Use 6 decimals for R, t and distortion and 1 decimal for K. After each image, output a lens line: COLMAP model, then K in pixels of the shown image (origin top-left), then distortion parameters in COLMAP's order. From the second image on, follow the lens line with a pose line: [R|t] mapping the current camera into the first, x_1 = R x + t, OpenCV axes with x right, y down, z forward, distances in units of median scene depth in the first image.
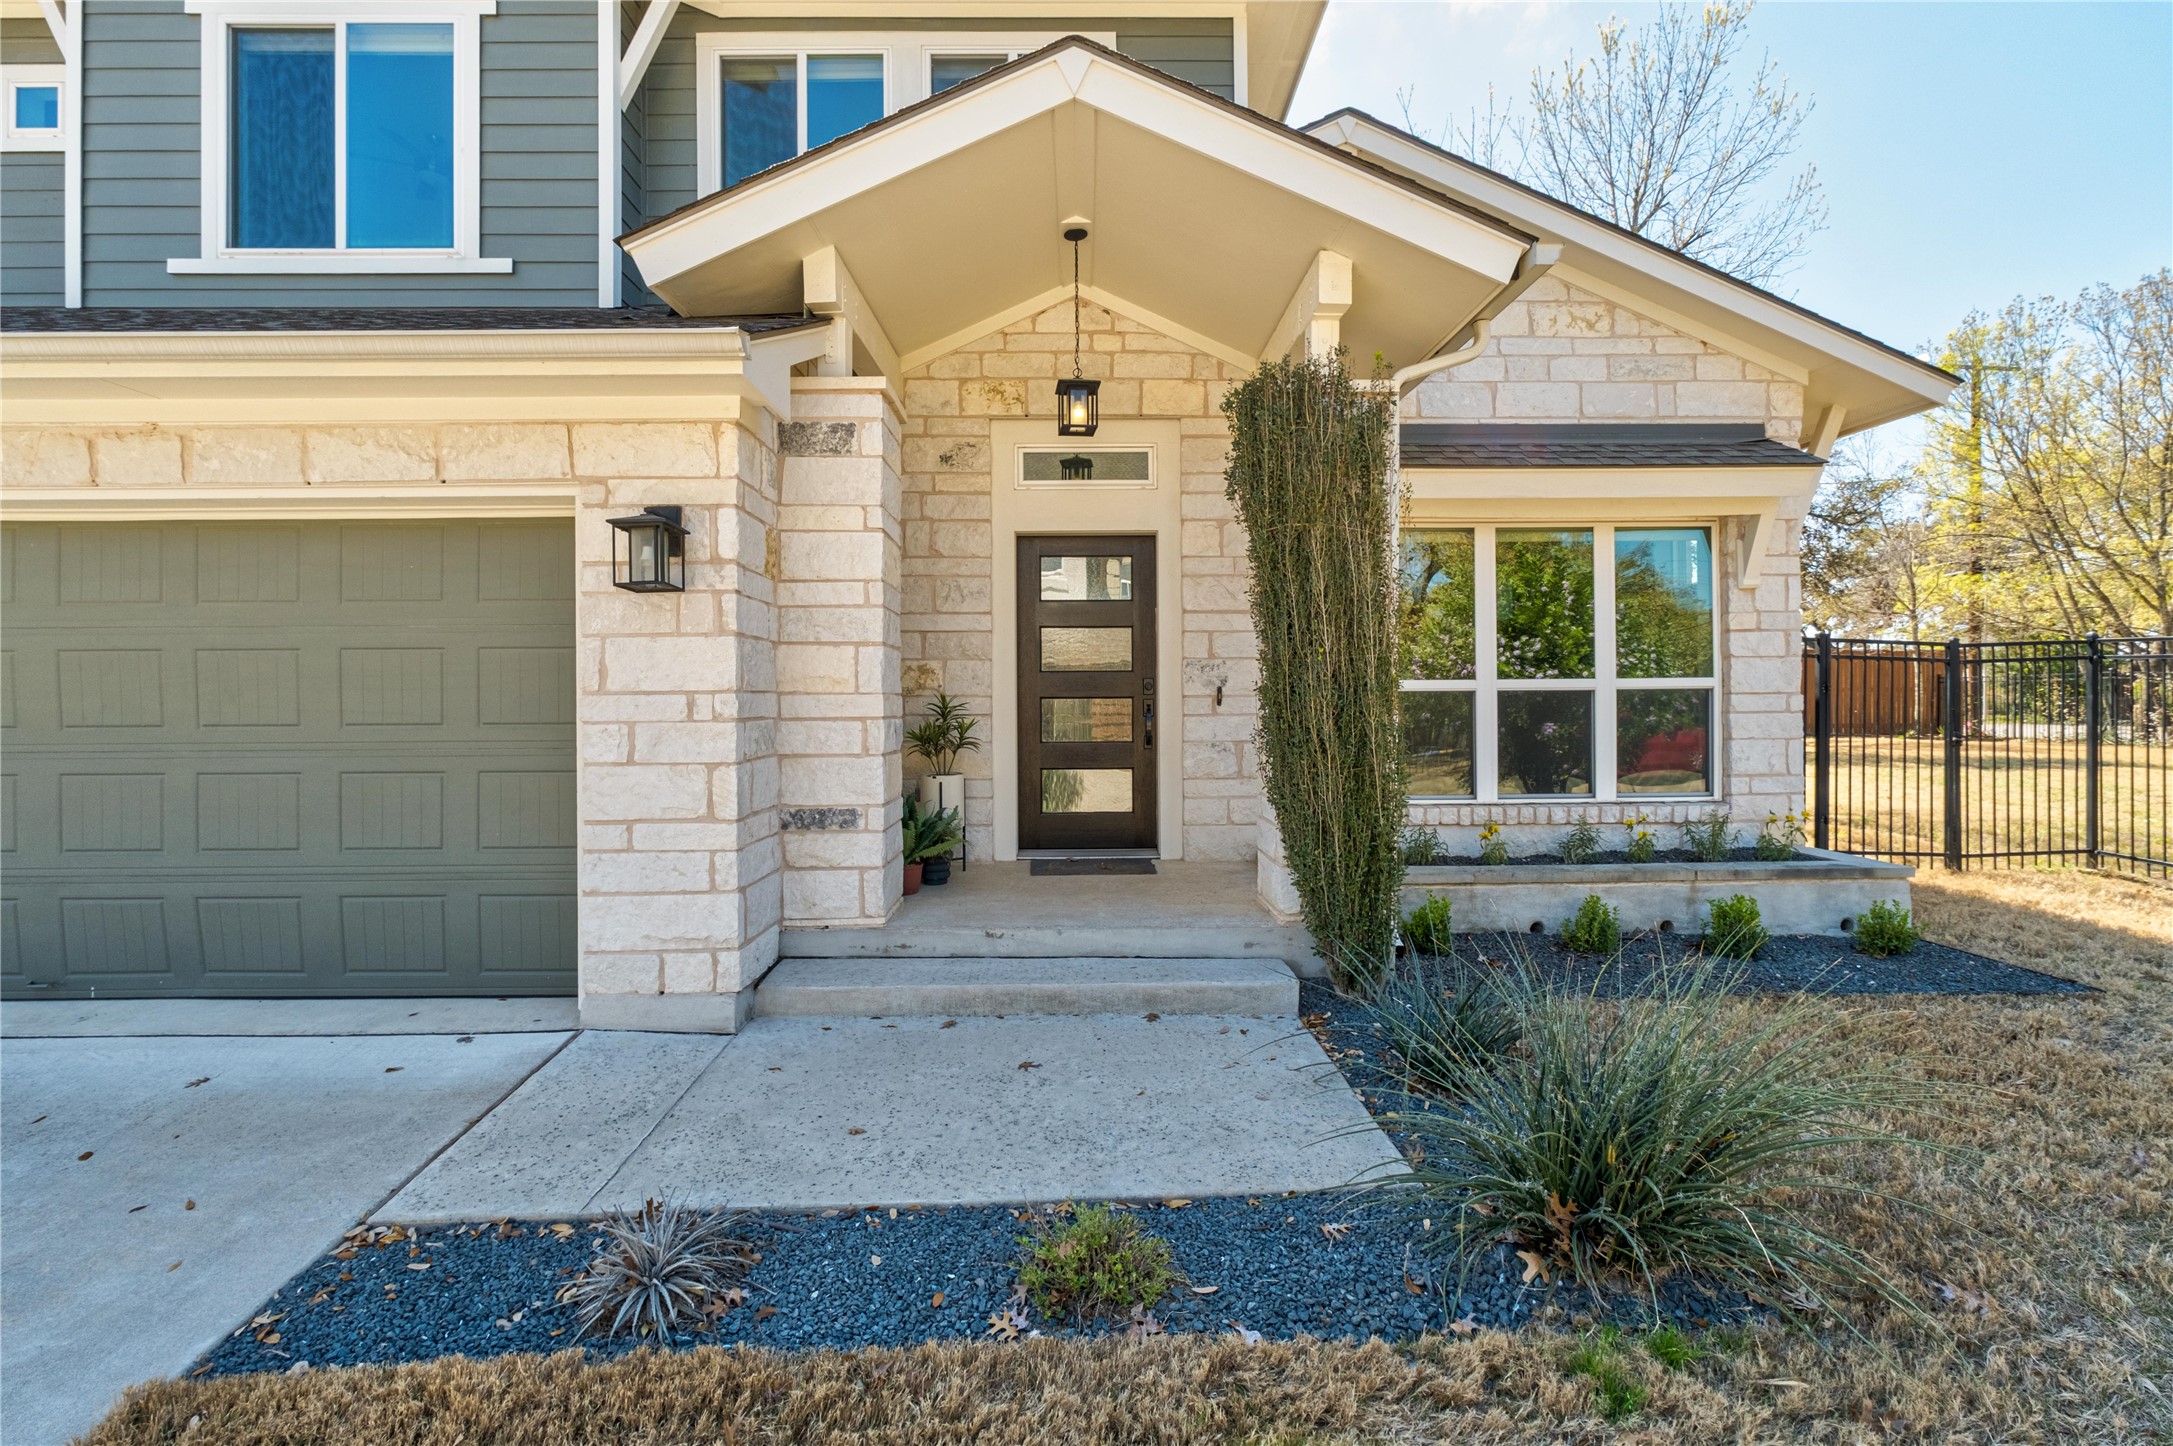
lens RADIAL K [[1012.3, 0, 1088.1], [0, 1012.3, 700.0], [0, 0, 1]] dist [-0.009592, 0.005988]
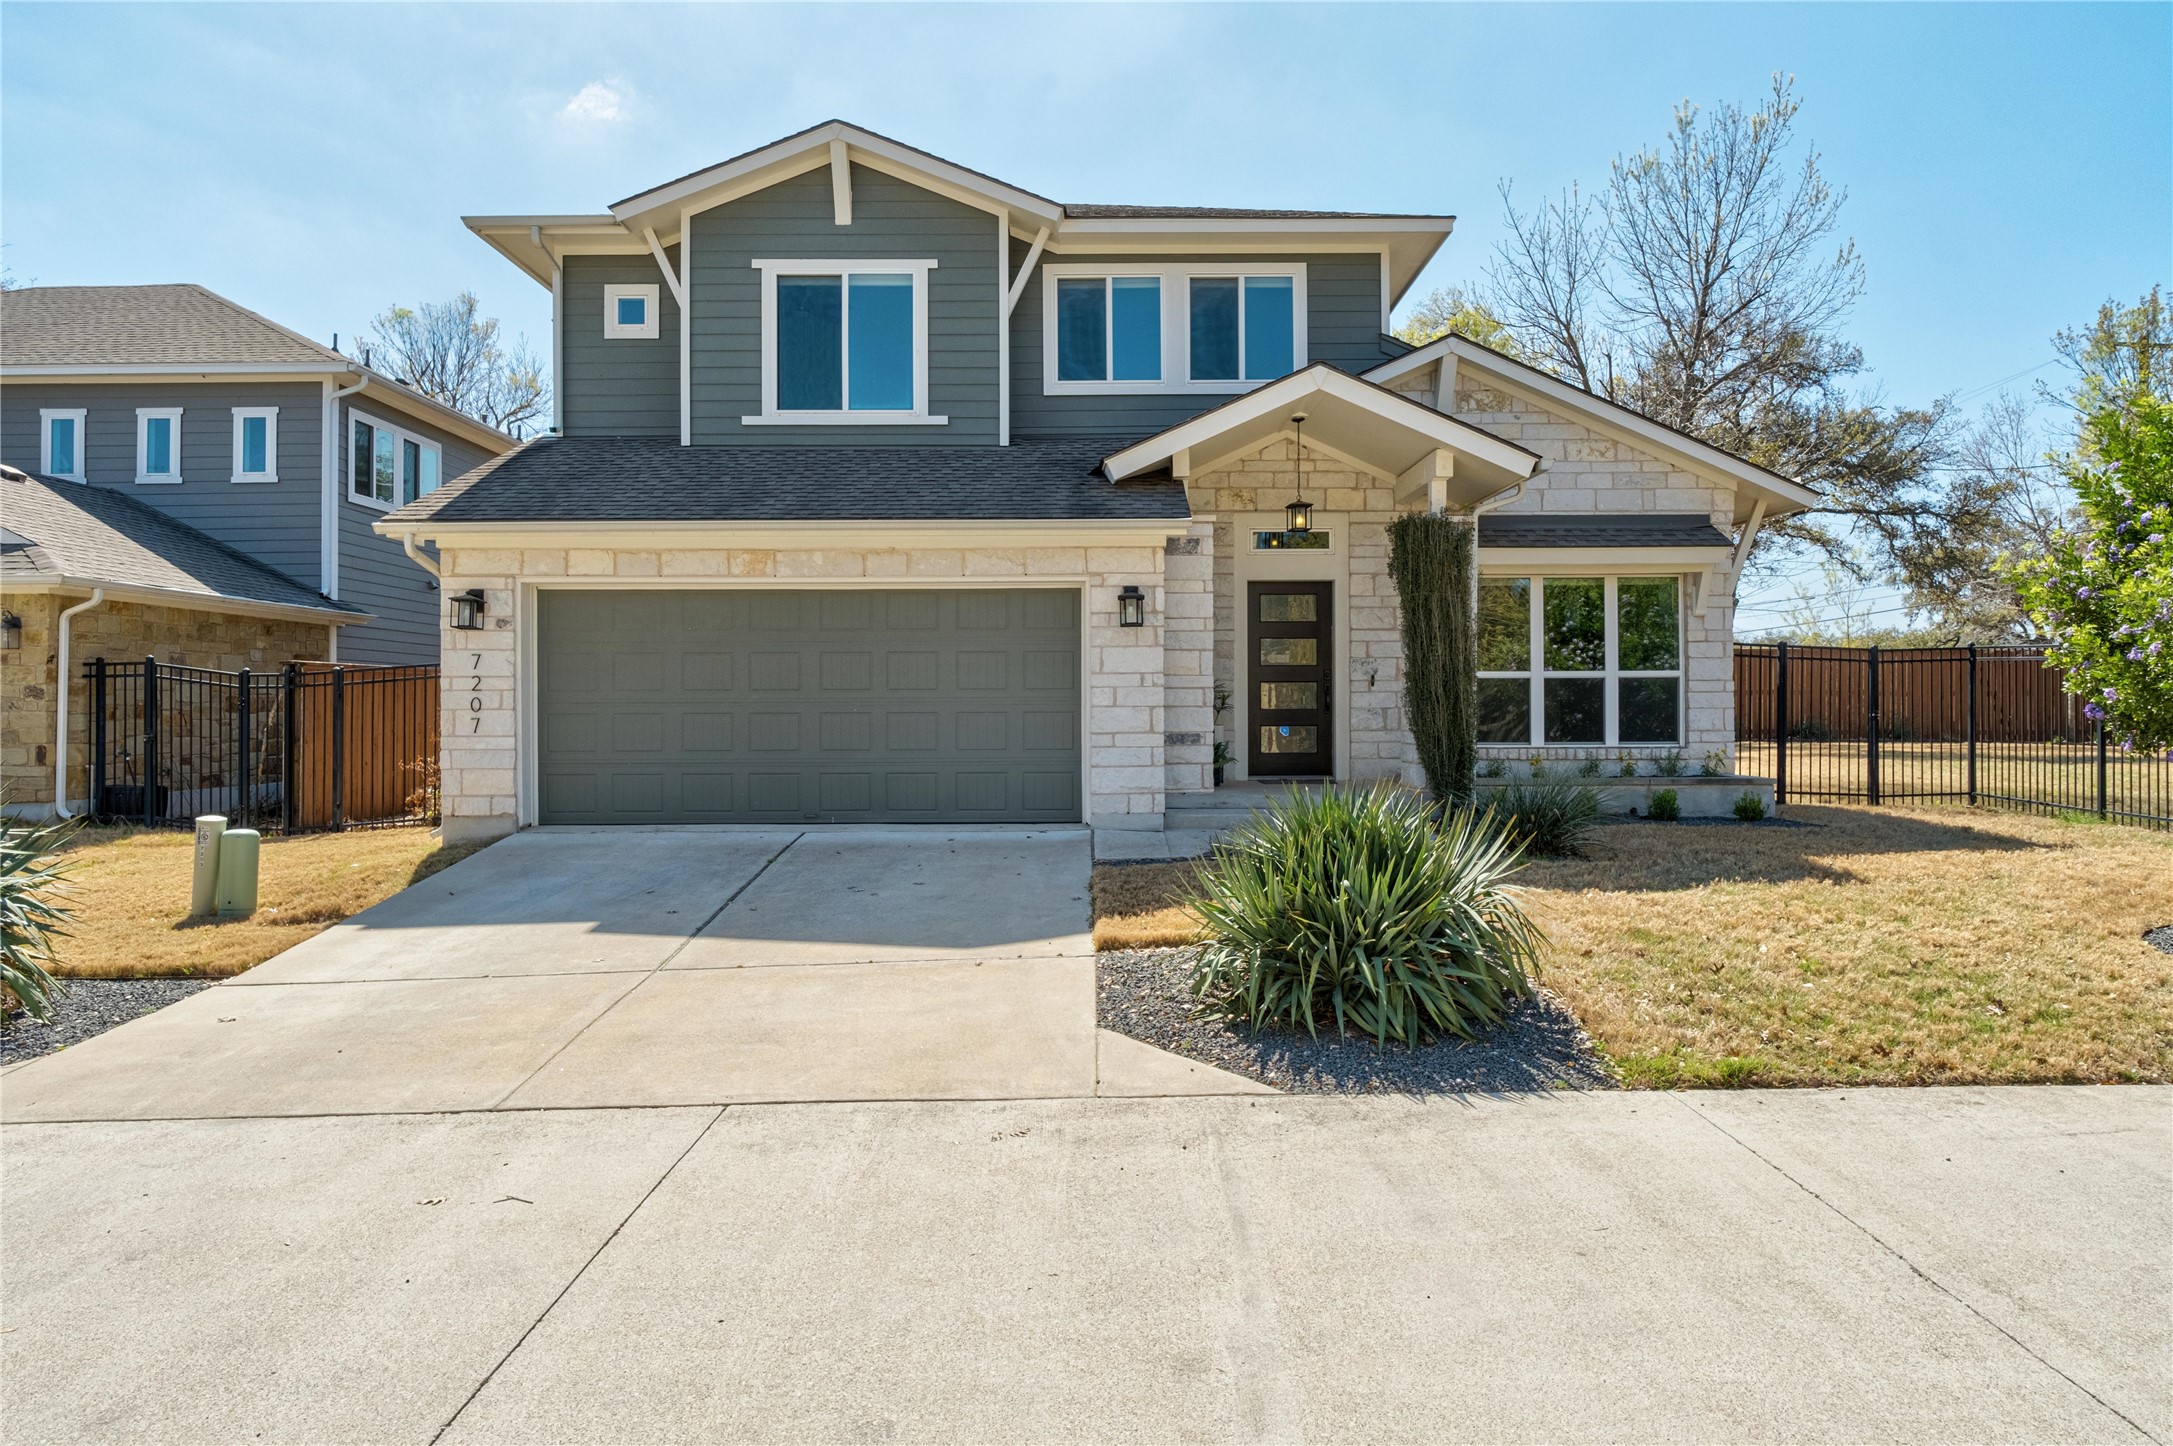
lens RADIAL K [[1403.9, 0, 1082.3], [0, 1403.9, 712.8], [0, 0, 1]] dist [0.015397, -0.014314]
pose [[0.999944, 0.003706, -0.009948, -0.326101], [-0.003709, 0.999993, -0.000322, 0.051614], [0.009946, 0.000359, 0.999950, -1.316418]]
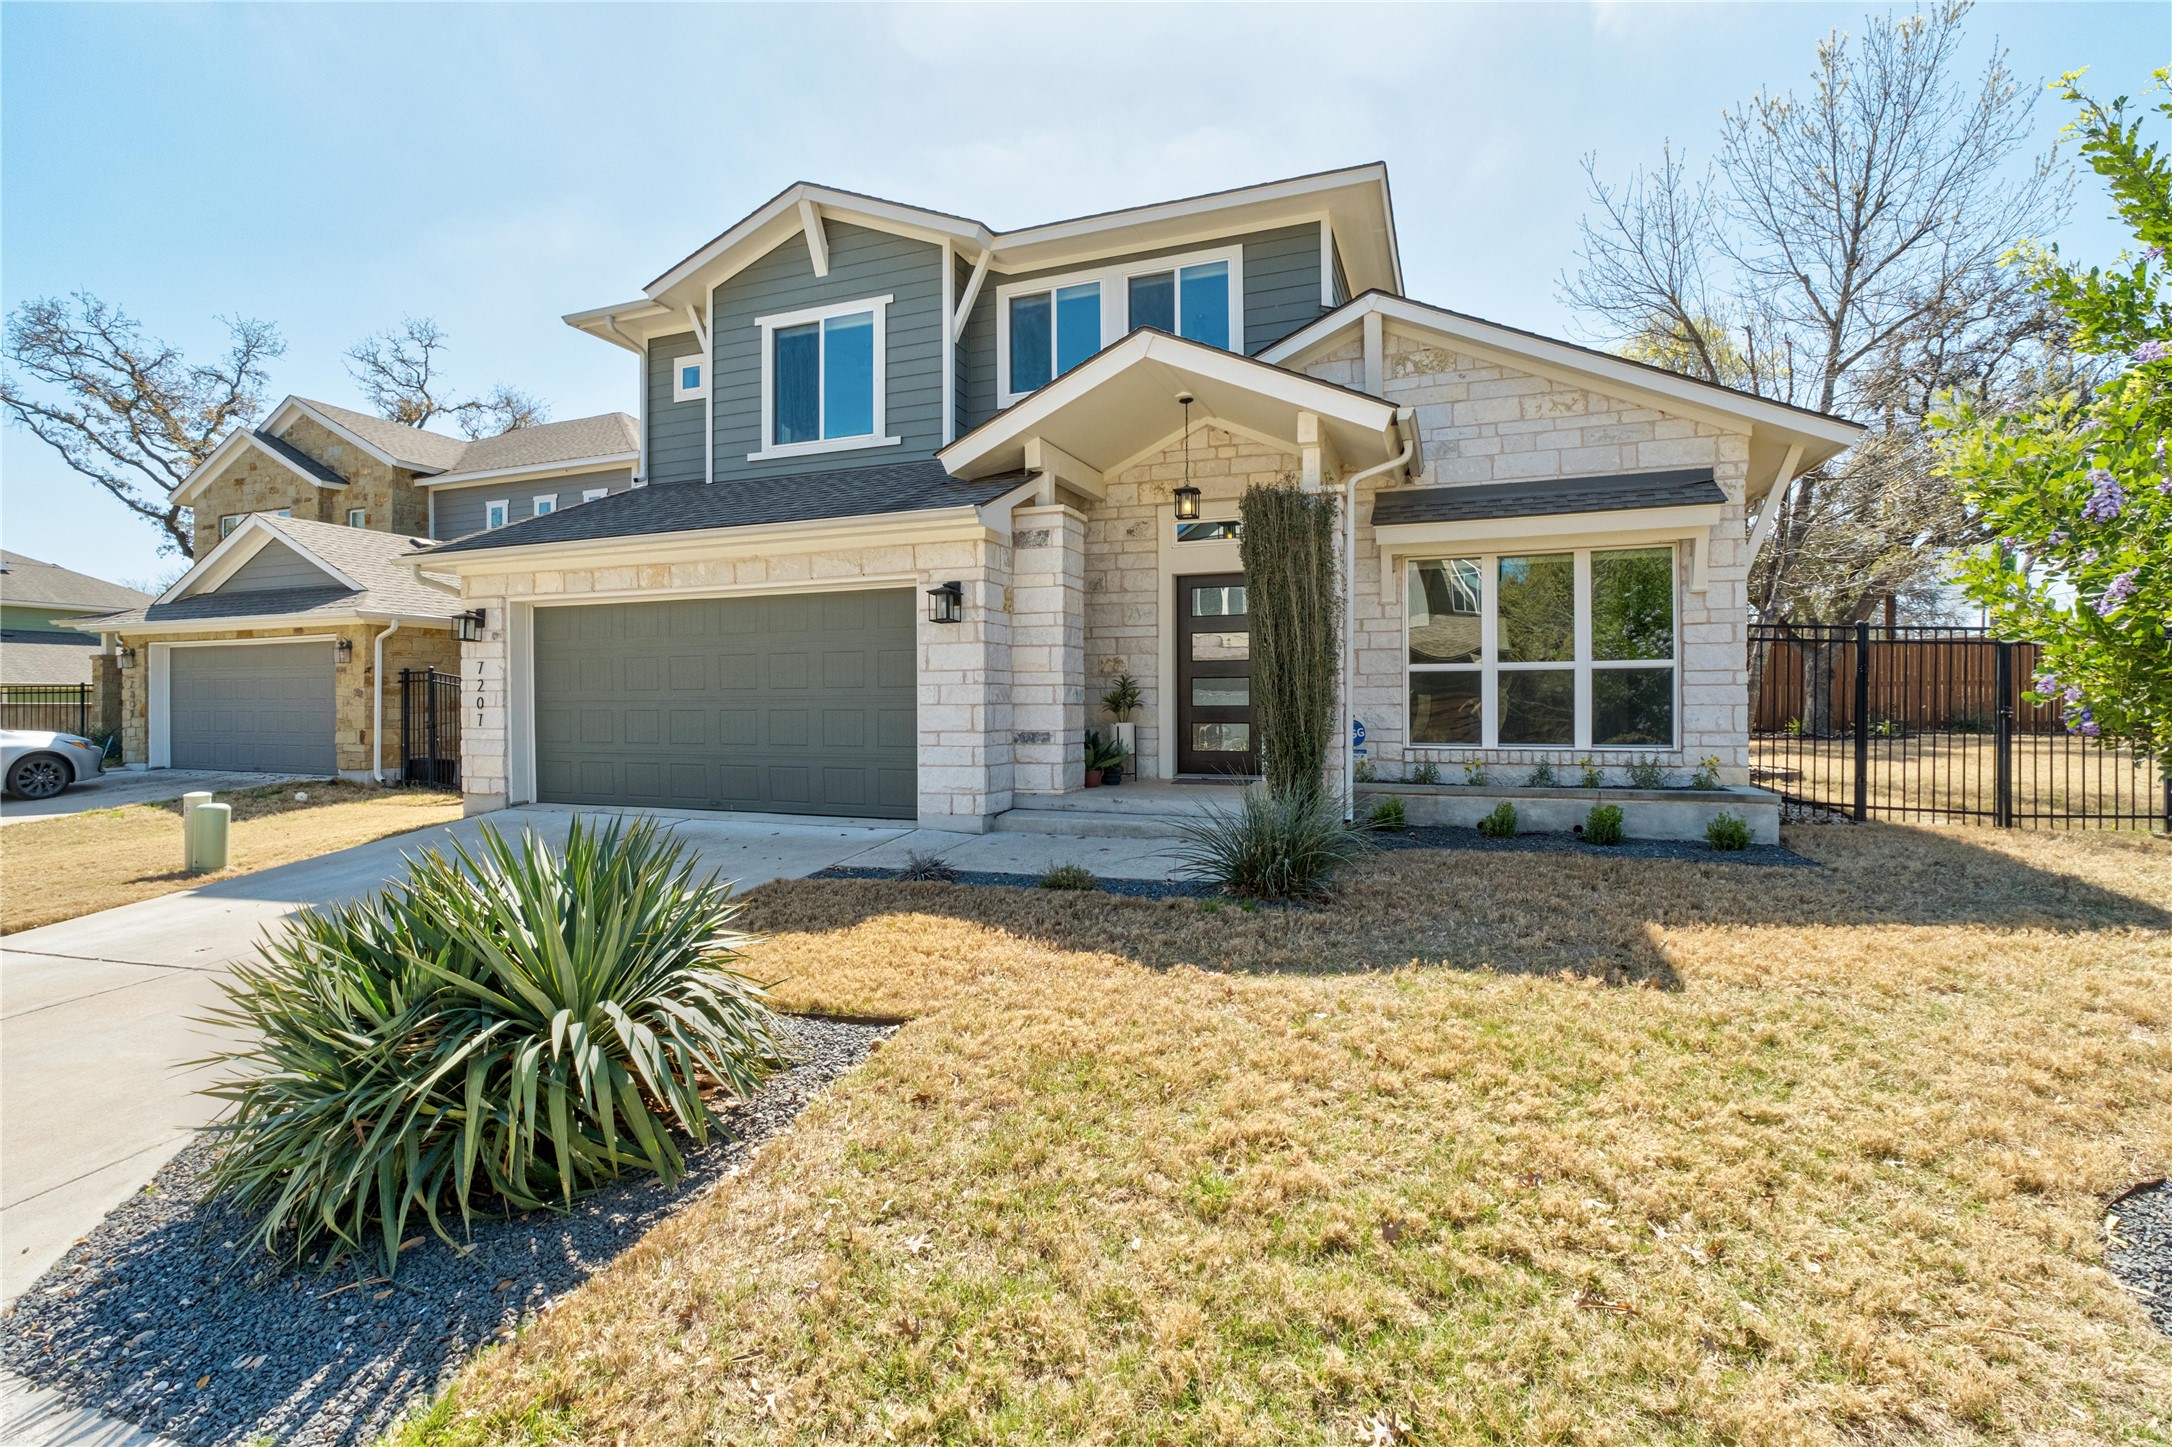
lens RADIAL K [[1011.8, 0, 1072.9], [0, 1011.8, 706.4], [0, 0, 1]] dist [-0.009592, 0.005988]
pose [[0.926422, 0.004544, -0.376459, 0.401394], [-0.002161, 0.999975, 0.006751, 0.034734], [0.376480, -0.005441, 0.926409, -0.568509]]
